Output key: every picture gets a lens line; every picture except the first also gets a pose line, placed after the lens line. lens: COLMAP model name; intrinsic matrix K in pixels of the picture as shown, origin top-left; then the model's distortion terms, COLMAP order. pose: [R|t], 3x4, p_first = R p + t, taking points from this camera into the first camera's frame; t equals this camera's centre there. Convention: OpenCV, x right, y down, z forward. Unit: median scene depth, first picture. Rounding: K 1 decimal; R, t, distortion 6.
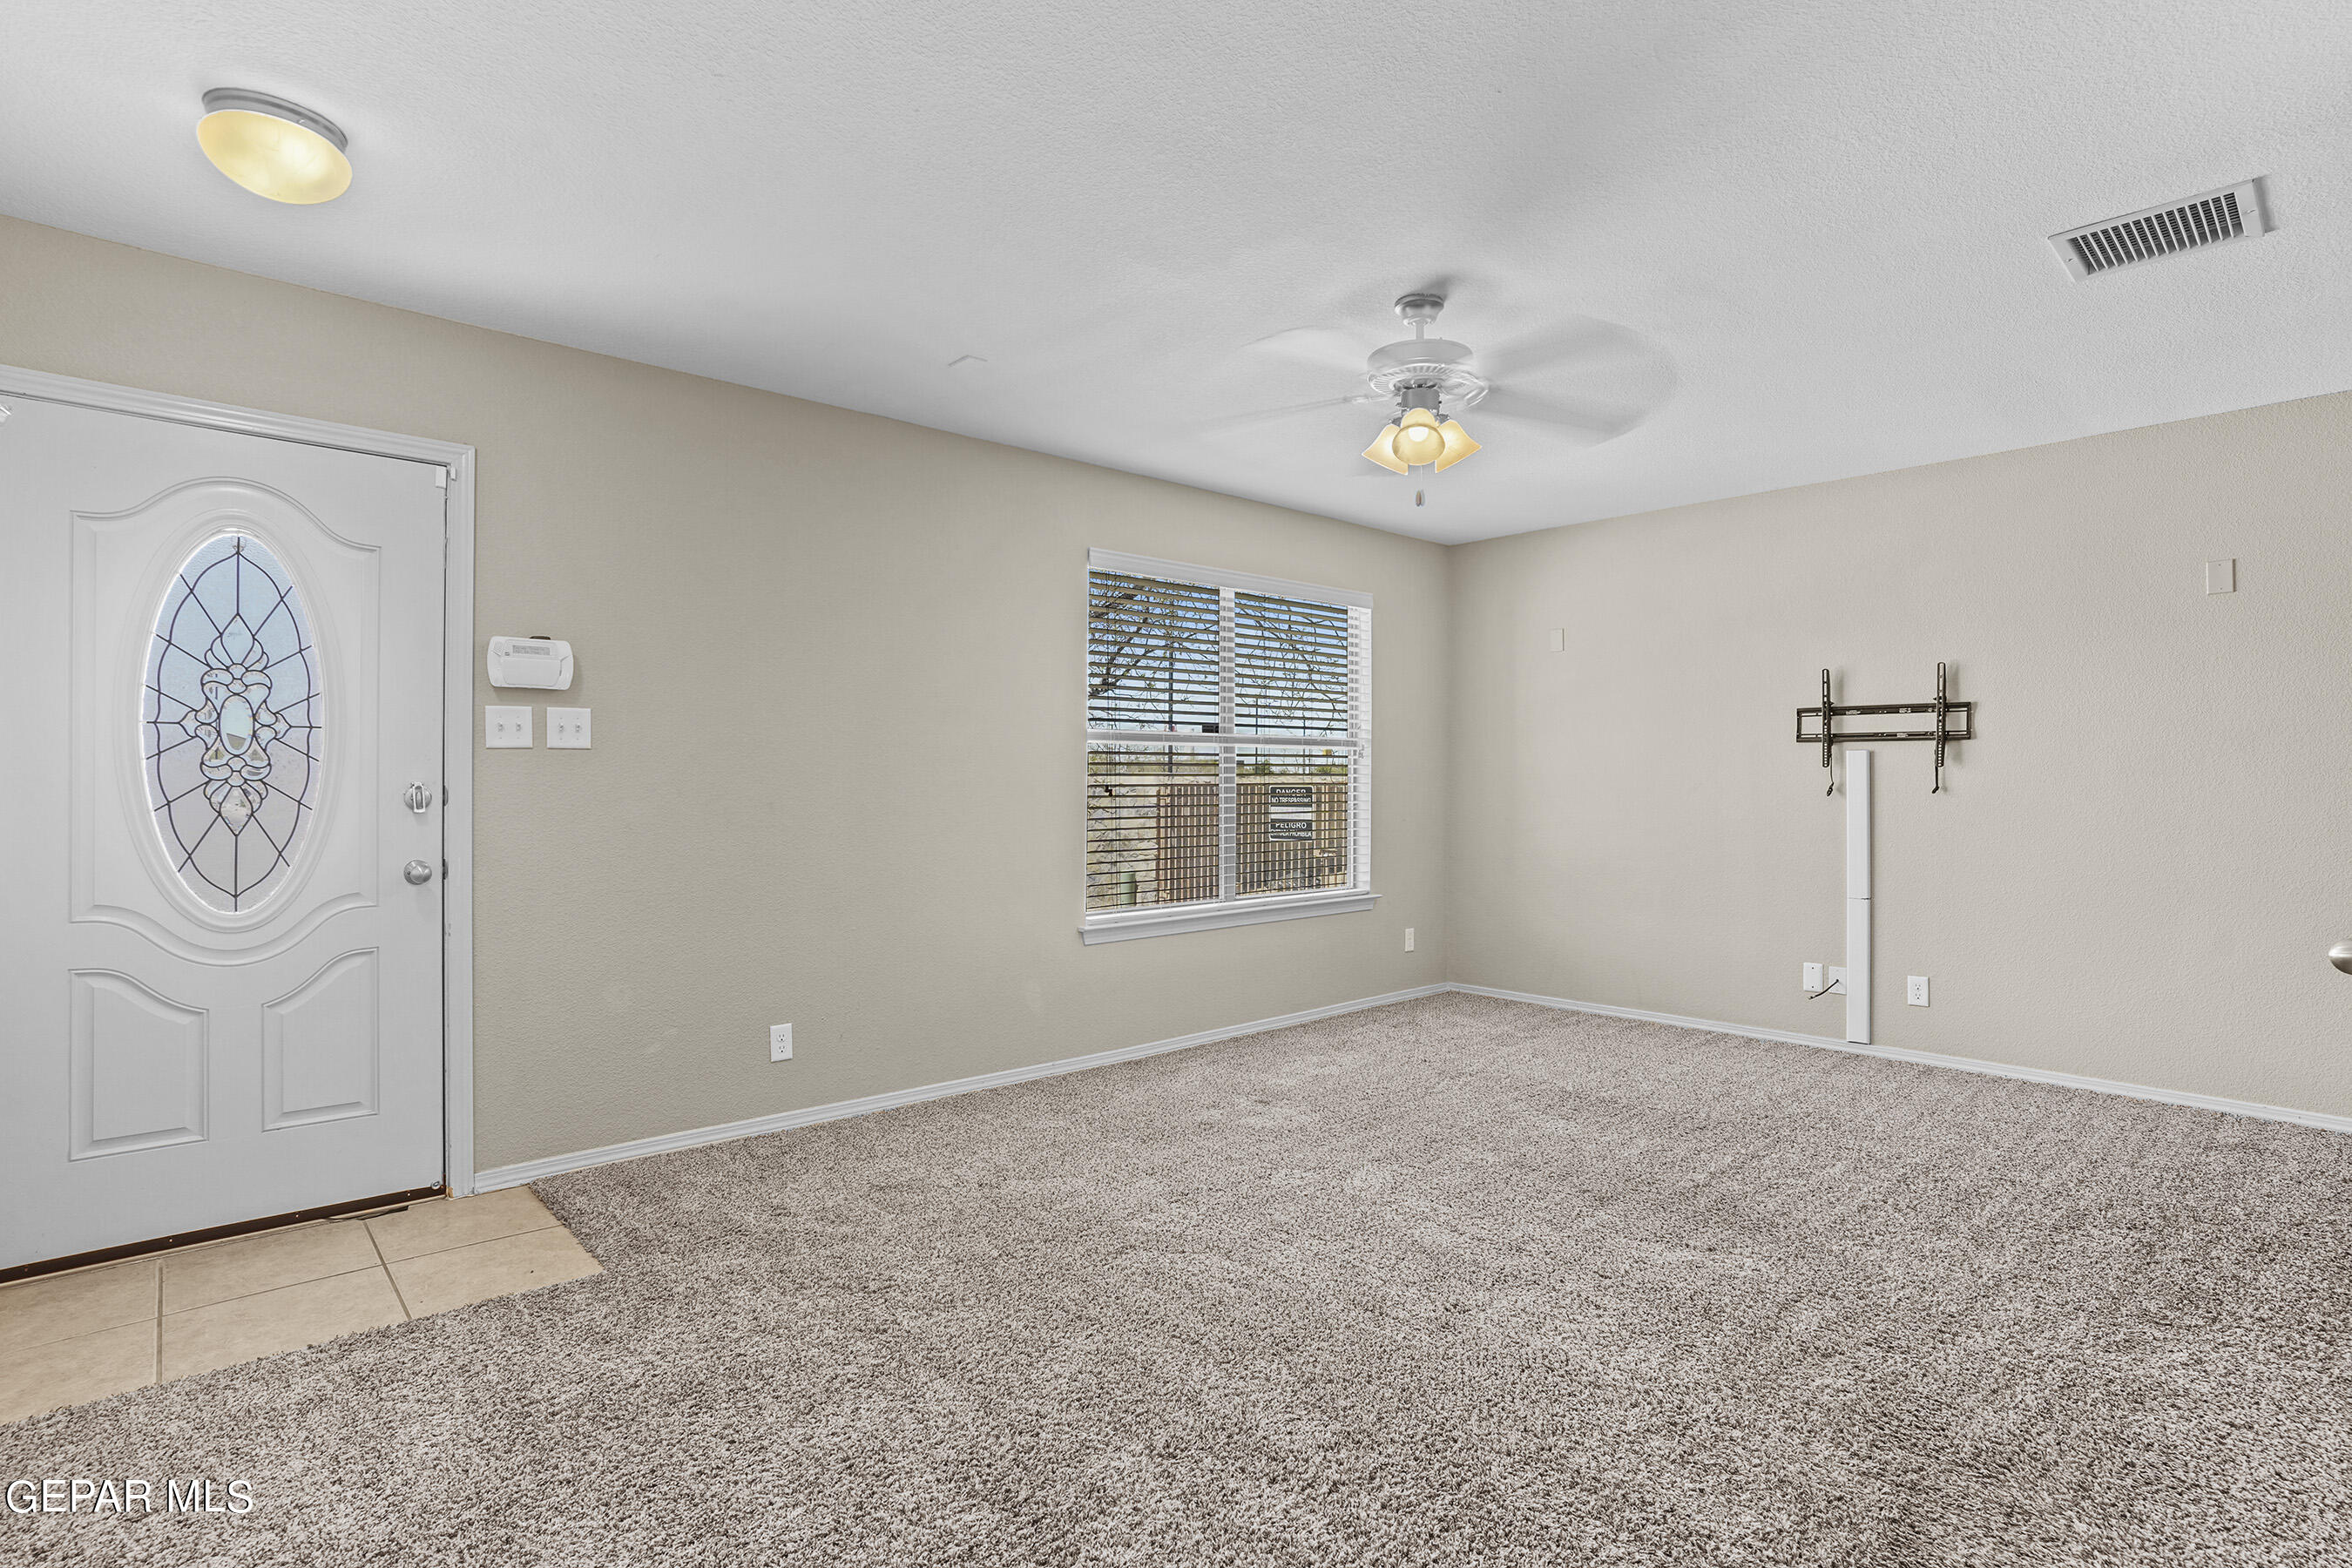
lens RADIAL K [[1176.8, 0, 1129.1], [0, 1176.8, 789.1], [0, 0, 1]] dist [-0.040087, 0.015892]
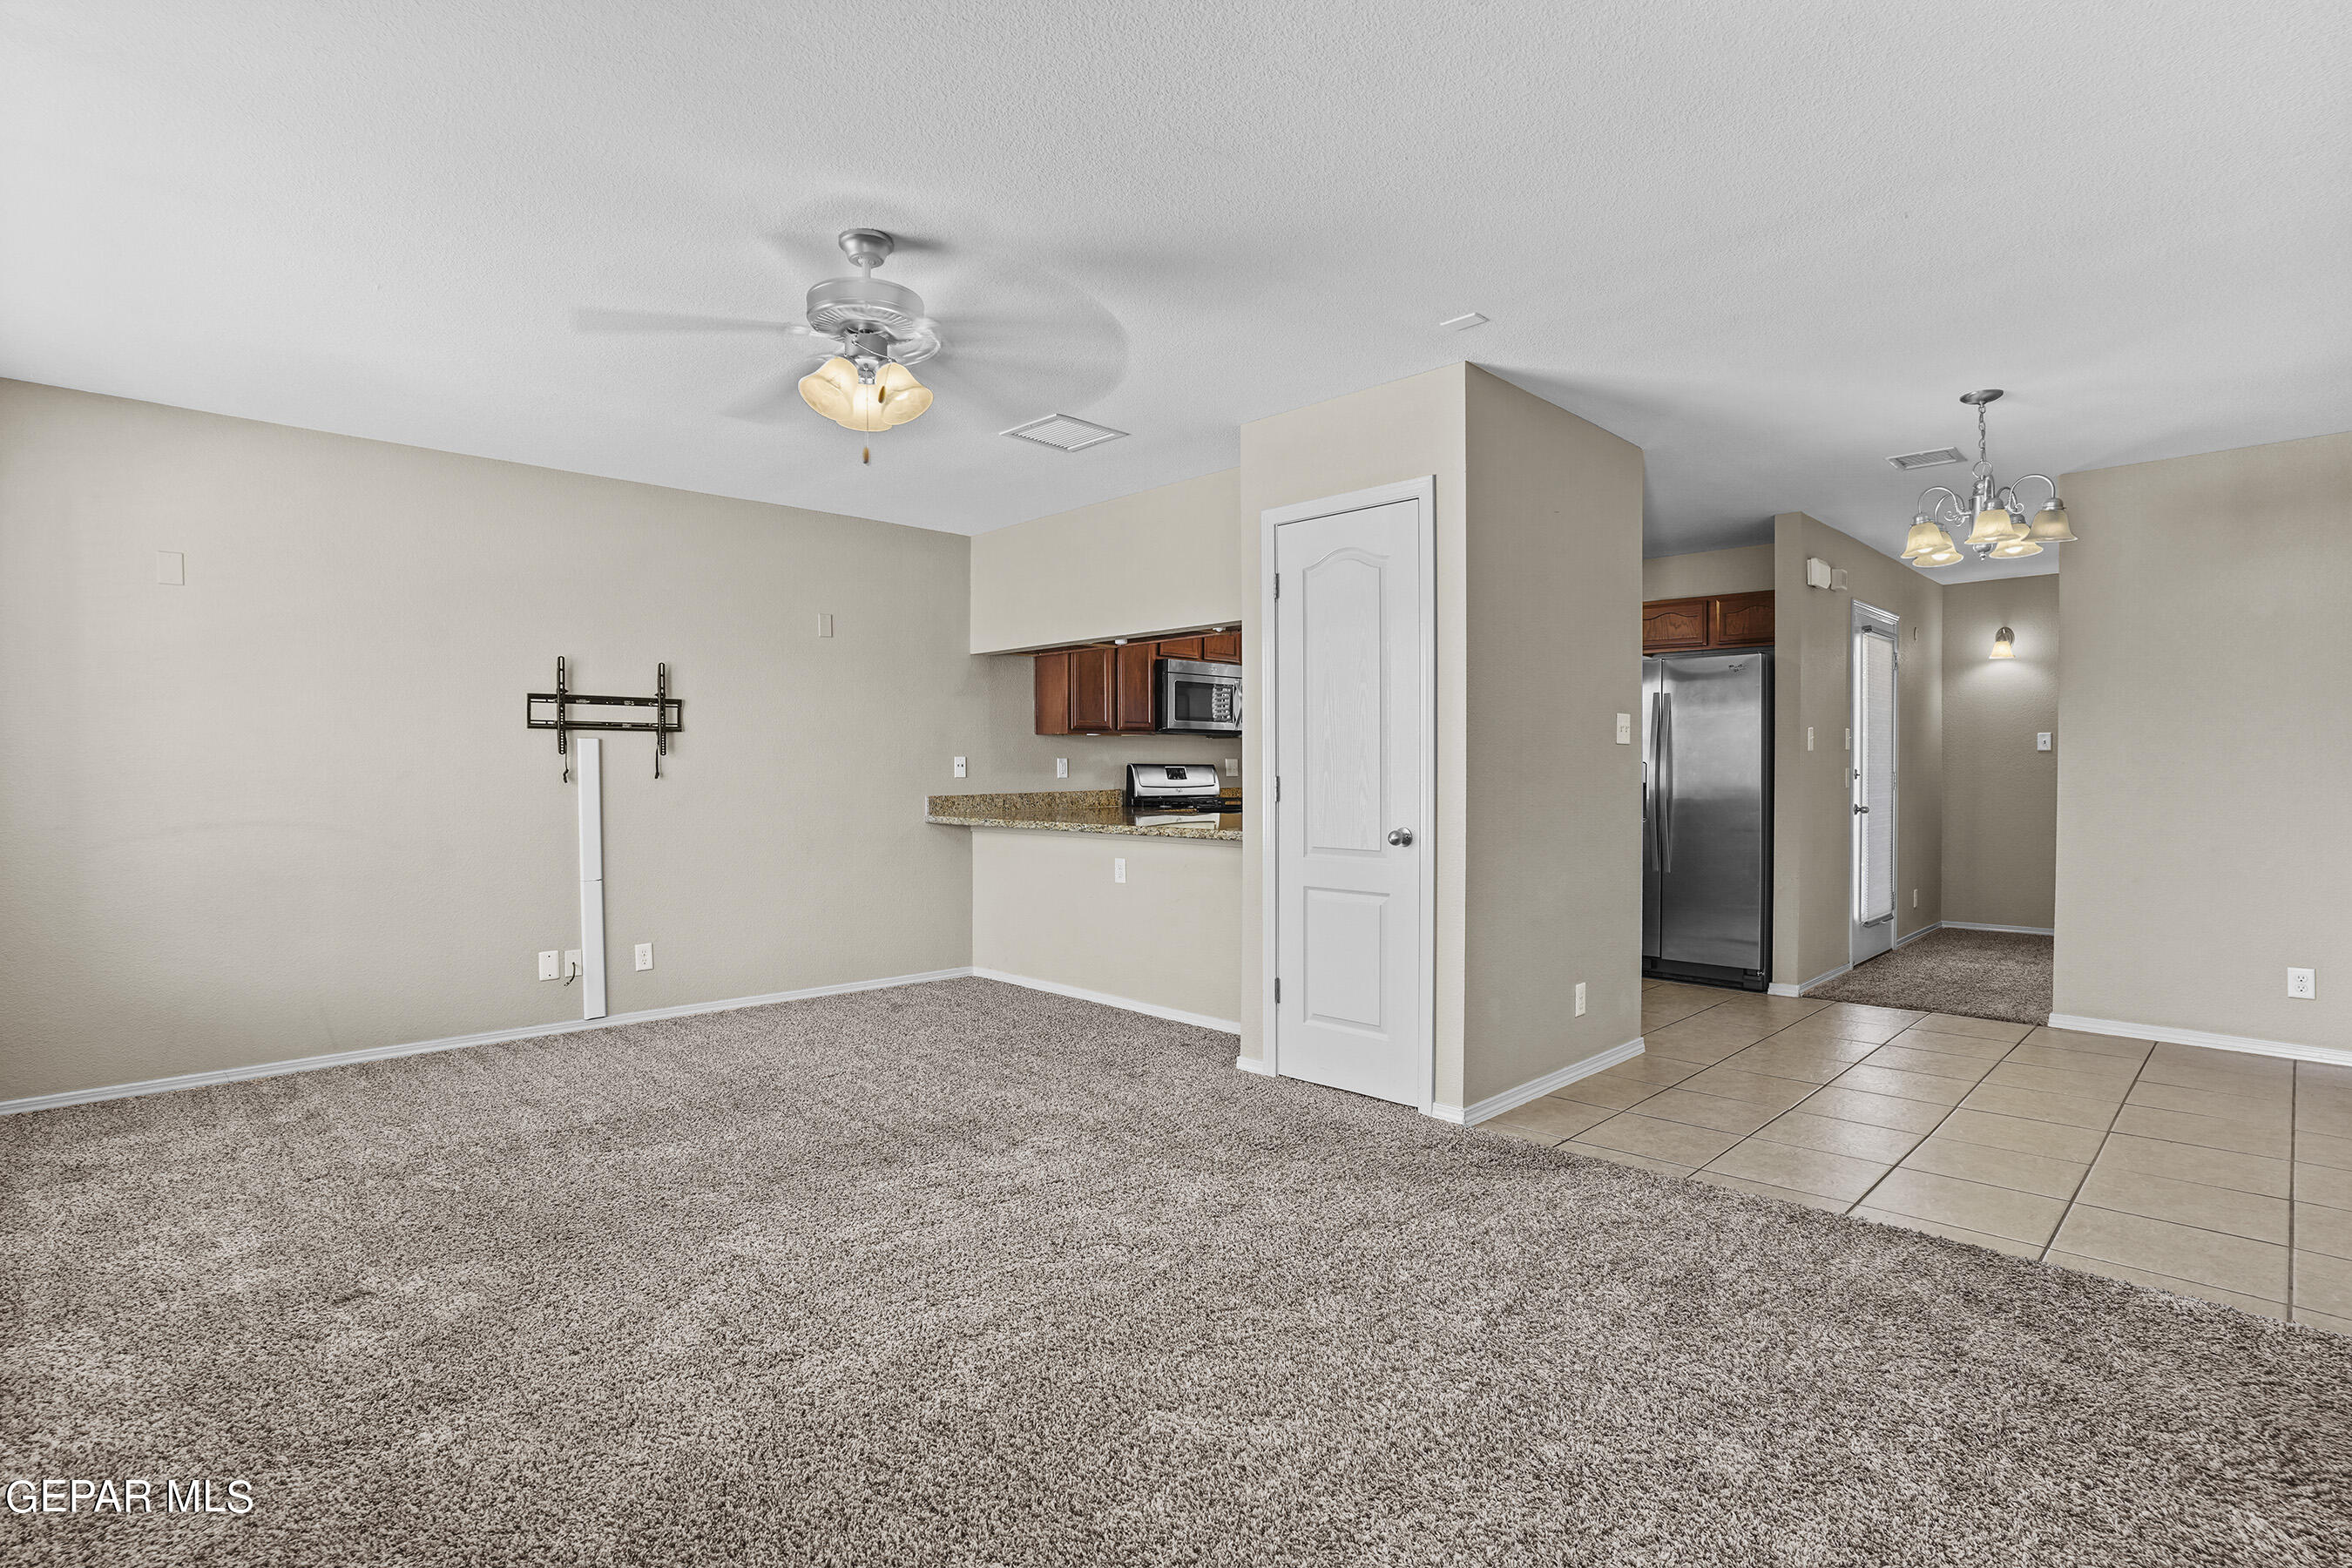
lens RADIAL K [[1176.8, 0, 1187.4], [0, 1176.8, 791.4], [0, 0, 1]] dist [-0.040087, 0.015892]
pose [[-0.084041, -0.019024, 0.996281, -0.489292], [0.009265, 0.999760, 0.019872, -0.001689], [-0.996419, 0.010901, -0.083845, 0.594043]]
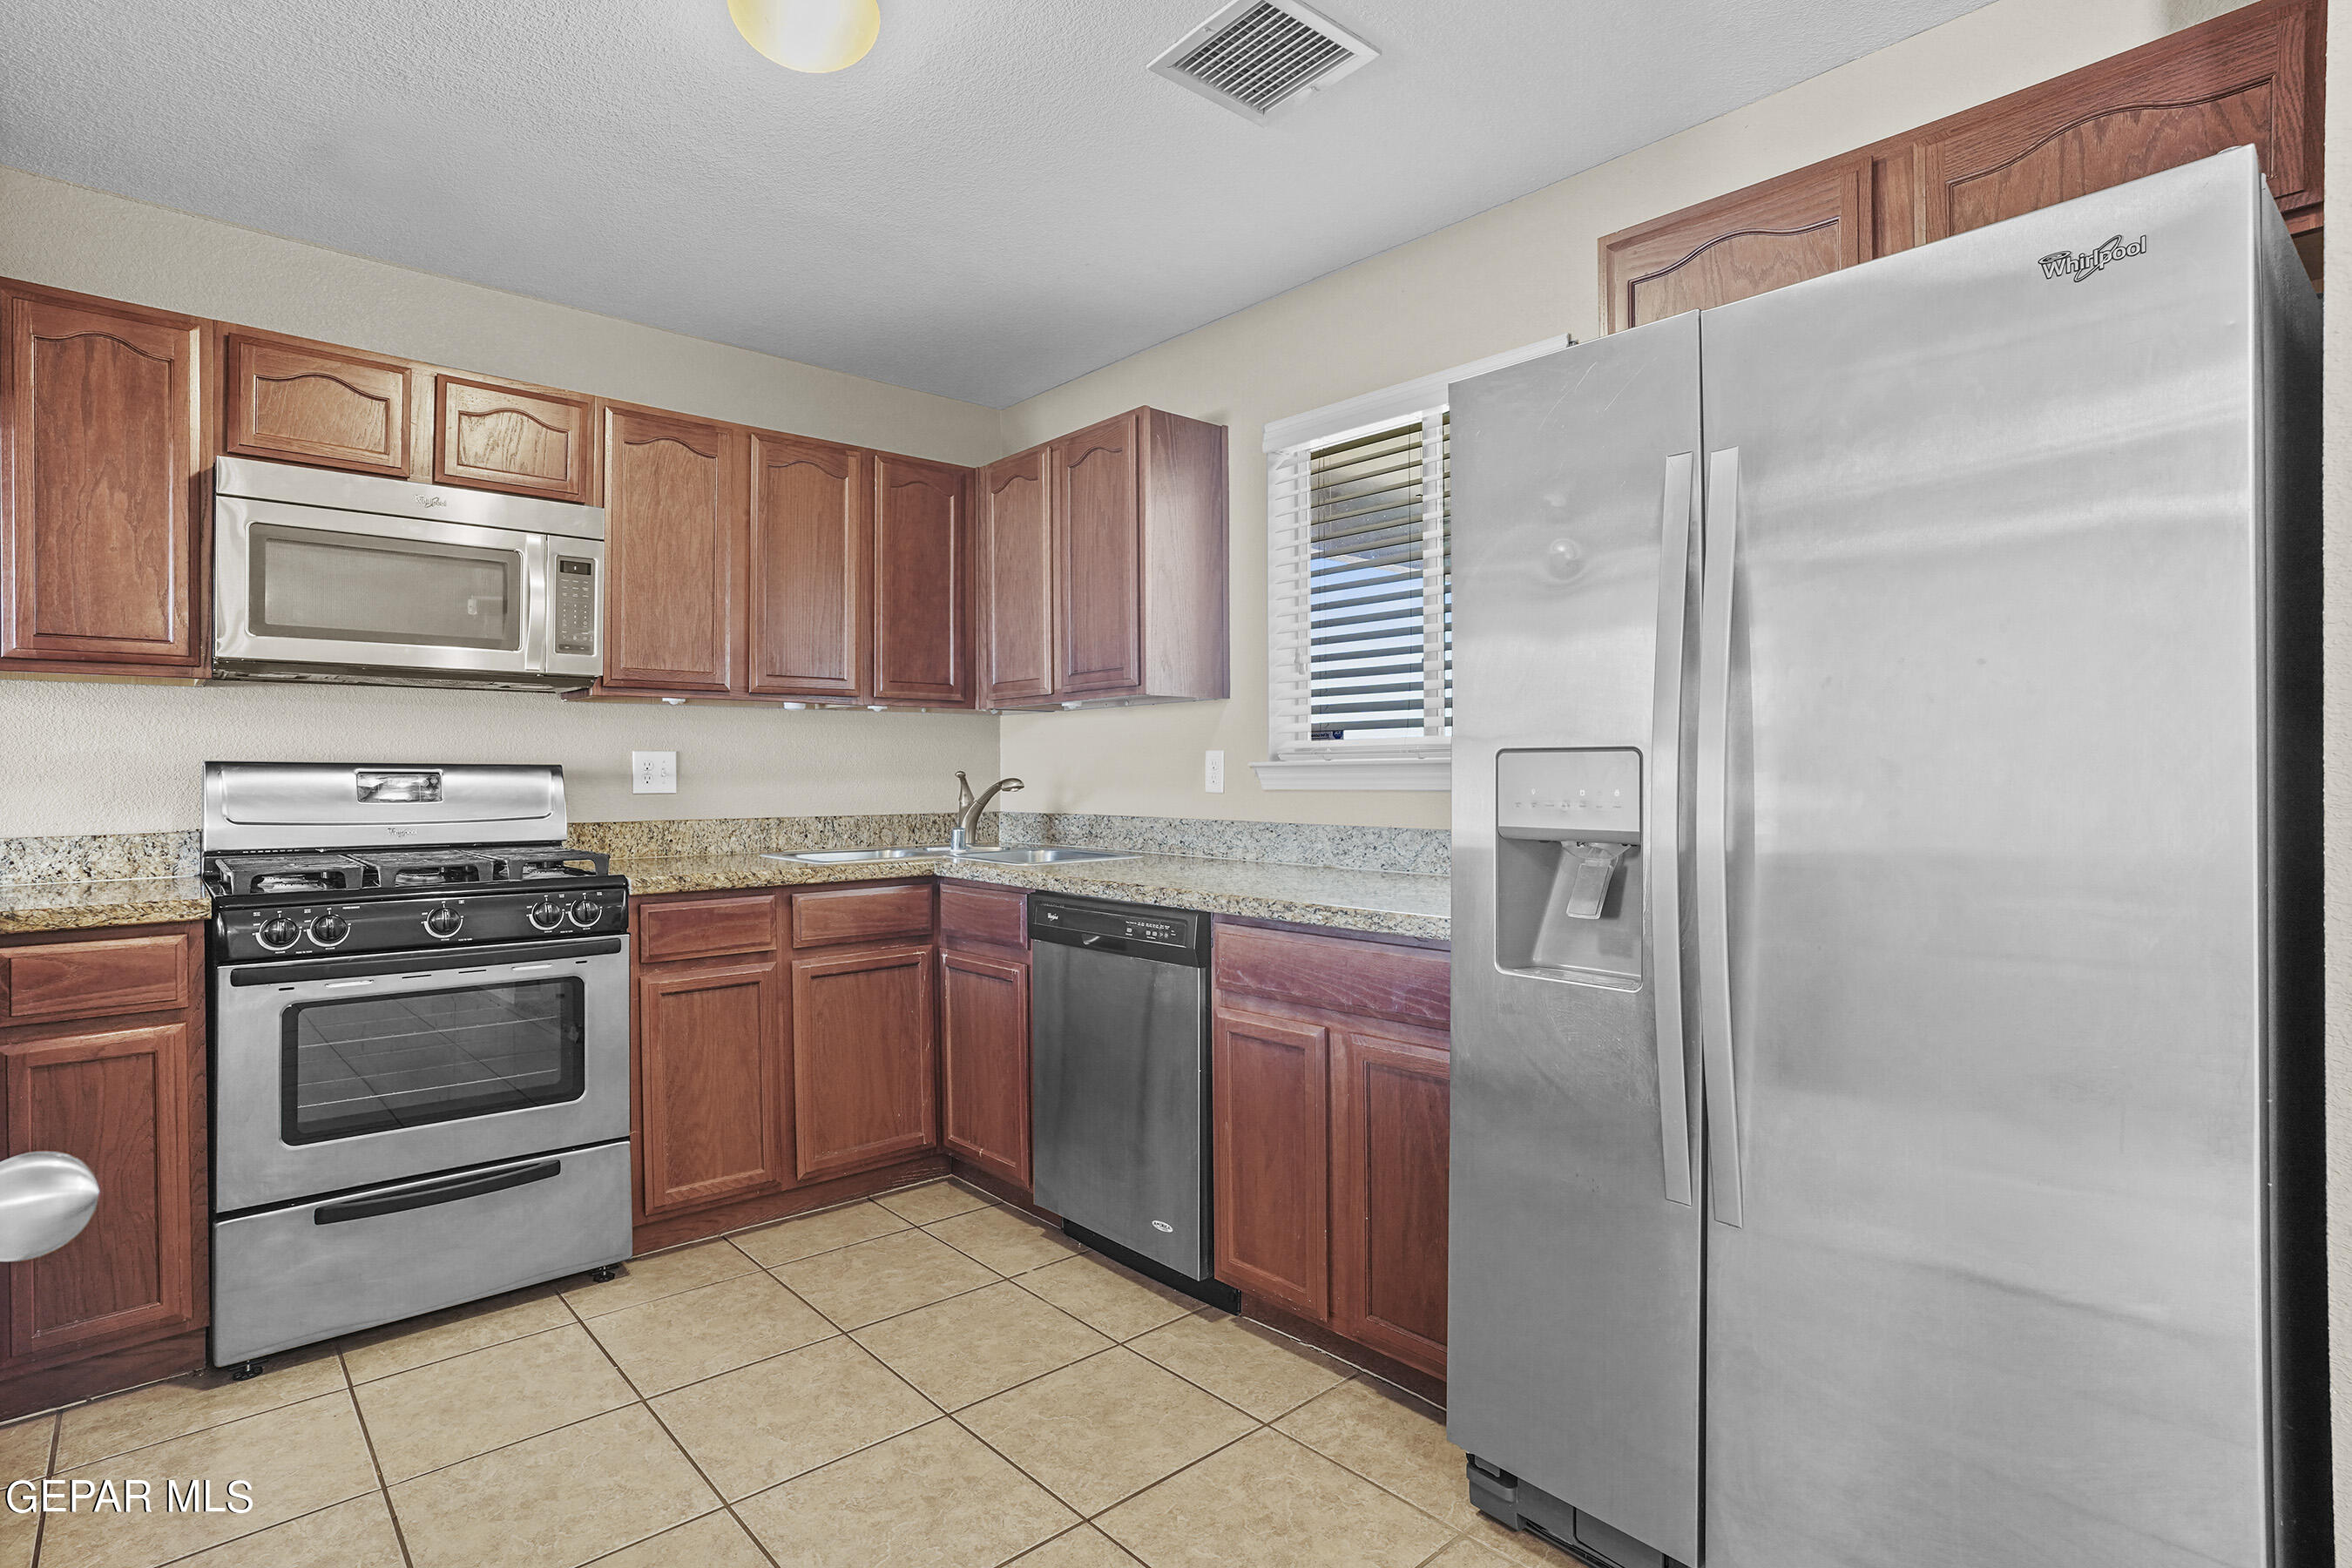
lens RADIAL K [[1176.8, 0, 1208.4], [0, 1176.8, 758.4], [0, 0, 1]] dist [-0.040087, 0.015892]
pose [[-0.030182, 0.009988, 0.999495, 0.528816], [0.006753, 0.999929, -0.009788, -0.000653], [-0.999522, 0.006454, -0.030247, 0.057699]]
